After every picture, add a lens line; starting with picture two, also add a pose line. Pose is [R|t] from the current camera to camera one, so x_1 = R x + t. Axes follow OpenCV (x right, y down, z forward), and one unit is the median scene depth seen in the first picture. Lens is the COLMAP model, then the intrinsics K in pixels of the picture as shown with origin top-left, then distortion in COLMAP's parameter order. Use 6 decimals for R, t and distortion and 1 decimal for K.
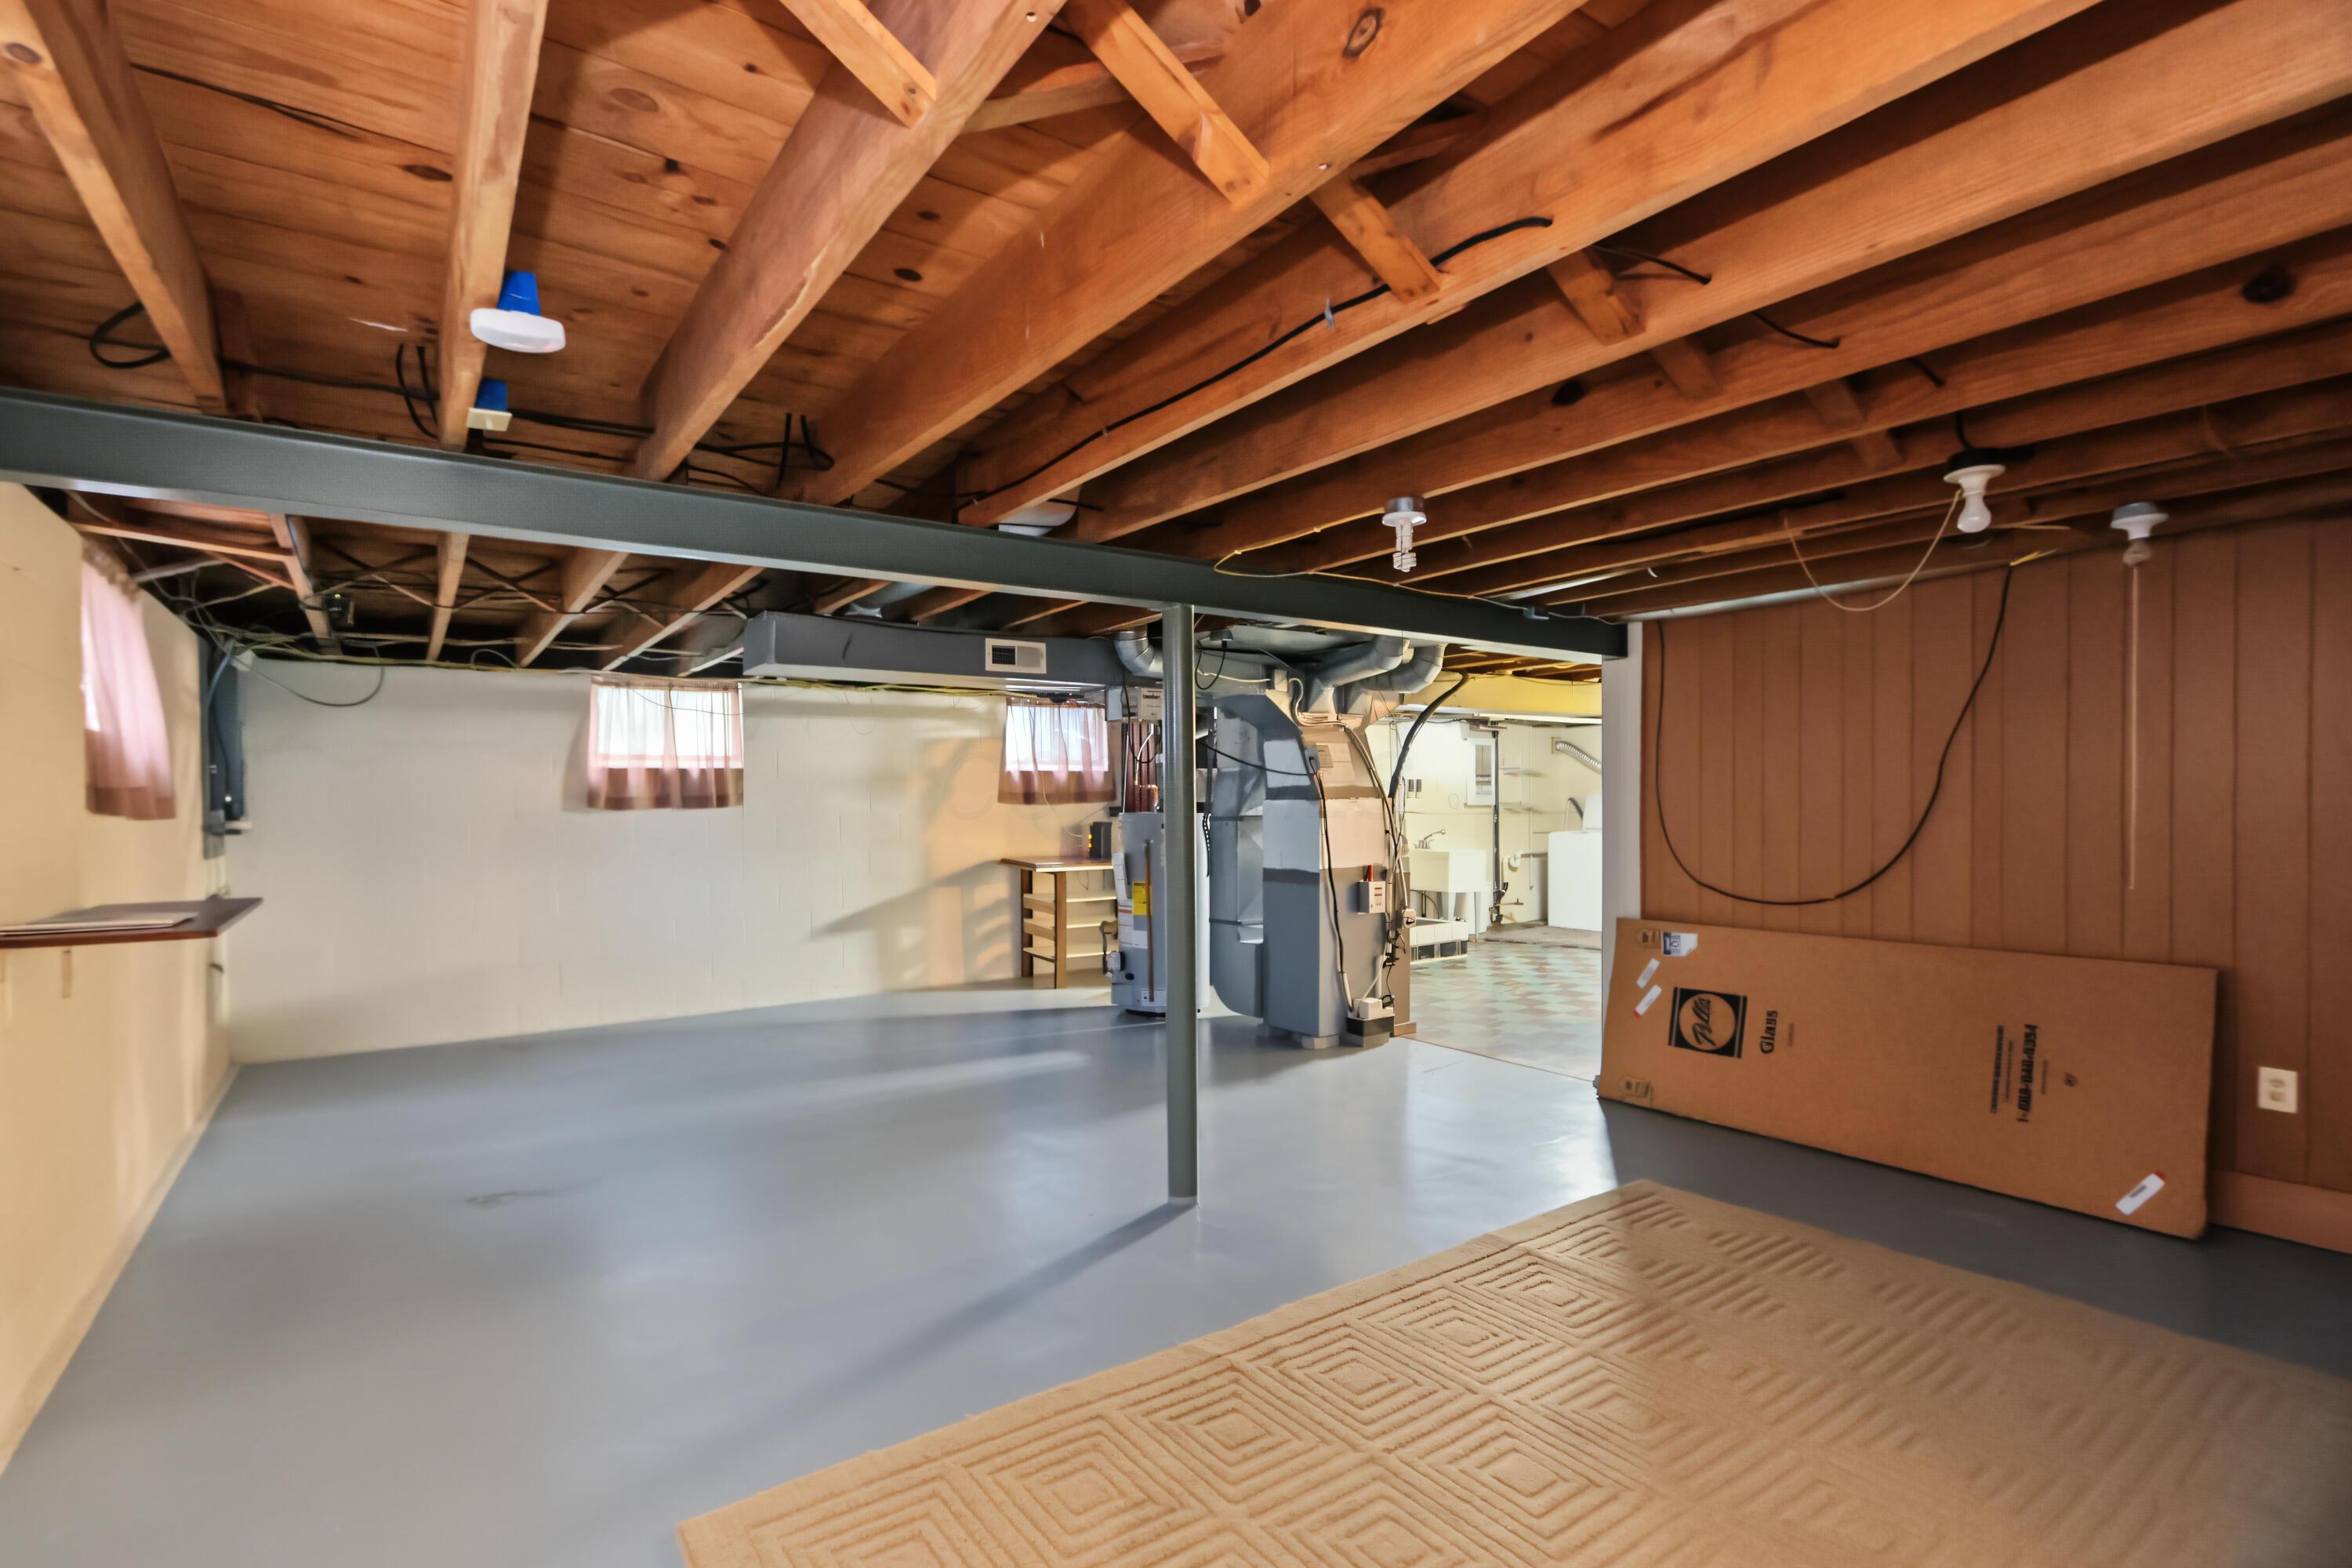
lens RADIAL K [[1118.5, 0, 1171.3], [0, 1118.5, 798.5], [0, 0, 1]] dist [0.003576, 0.001419]
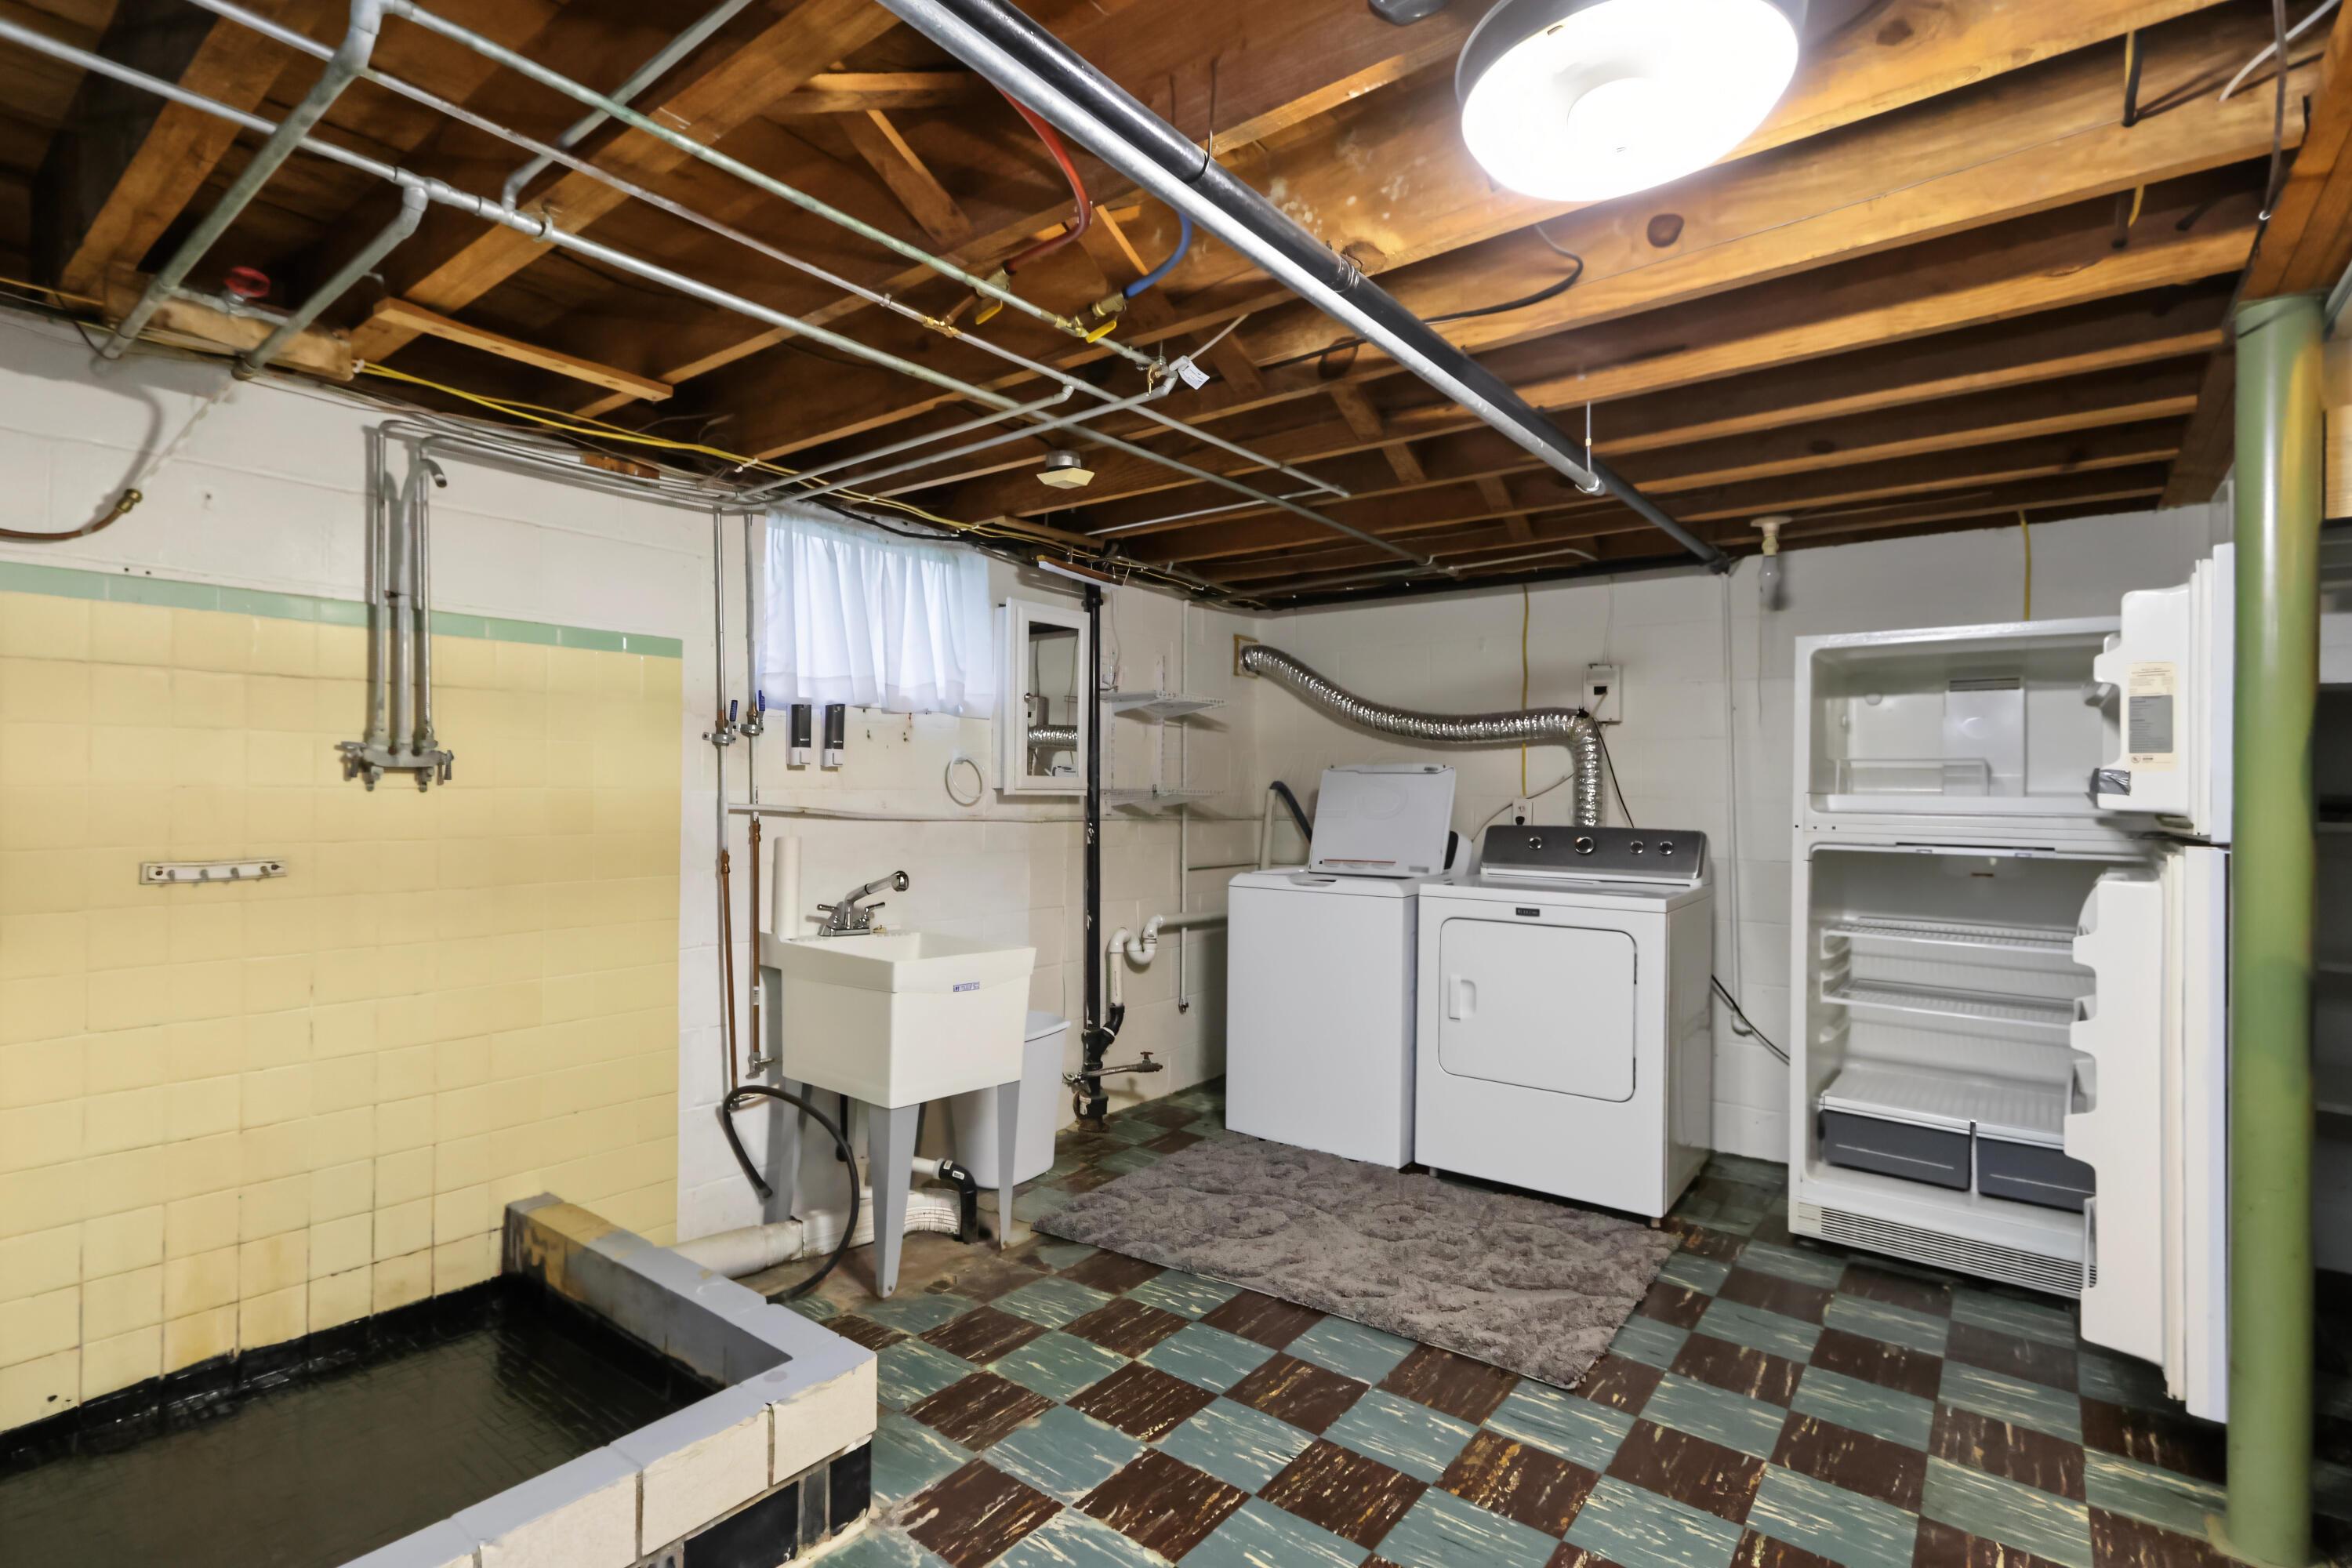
lens RADIAL K [[1118.5, 0, 1178.8], [0, 1118.5, 789.9], [0, 0, 1]] dist [0.003576, 0.001419]
pose [[0.958410, 0.011860, 0.285148, 0.211943], [-0.011666, 0.999929, -0.002379, 0.004241], [-0.285156, -0.001047, 0.958480, 0.638461]]
